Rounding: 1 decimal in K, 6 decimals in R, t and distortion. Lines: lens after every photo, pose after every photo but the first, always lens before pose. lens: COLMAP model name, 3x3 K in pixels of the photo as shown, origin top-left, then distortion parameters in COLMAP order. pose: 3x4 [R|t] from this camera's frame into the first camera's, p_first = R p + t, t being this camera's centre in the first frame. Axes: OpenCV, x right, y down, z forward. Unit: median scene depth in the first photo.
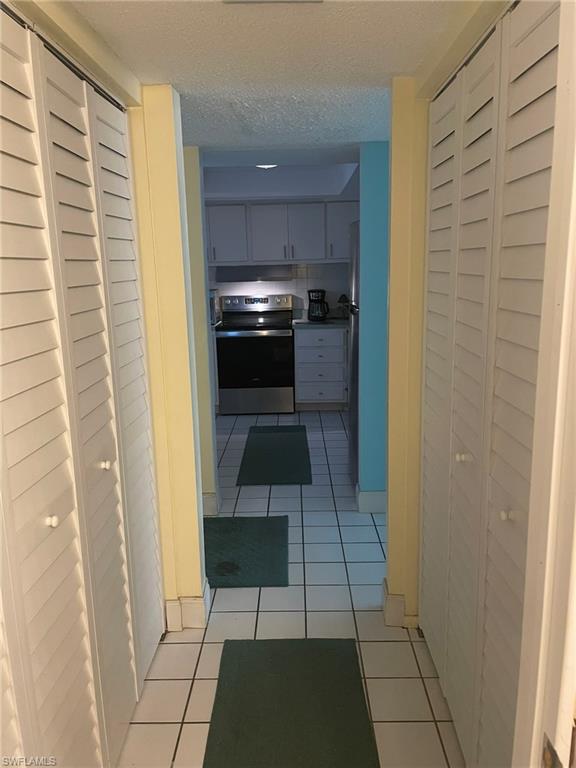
lens RADIAL K [[579.2, 0, 288.0], [0, 579.2, 384.0], [0, 0, 1]] dist [0.099950, -0.136358]
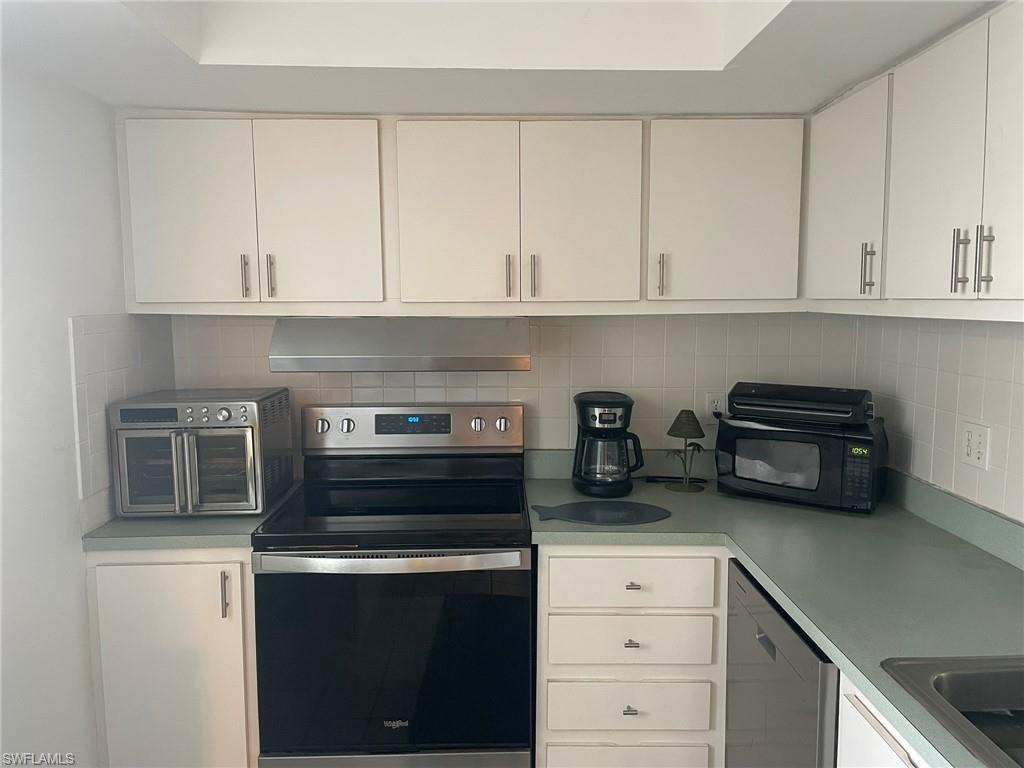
lens RADIAL K [[772.3, 0, 505.3], [0, 772.3, 374.6], [0, 0, 1]] dist [0.099950, -0.136358]
pose [[0.999344, 0.018850, 0.030931, -0.017956], [-0.015763, 0.995144, -0.097159, -0.137195], [-0.032612, 0.096608, 0.994788, 0.607110]]
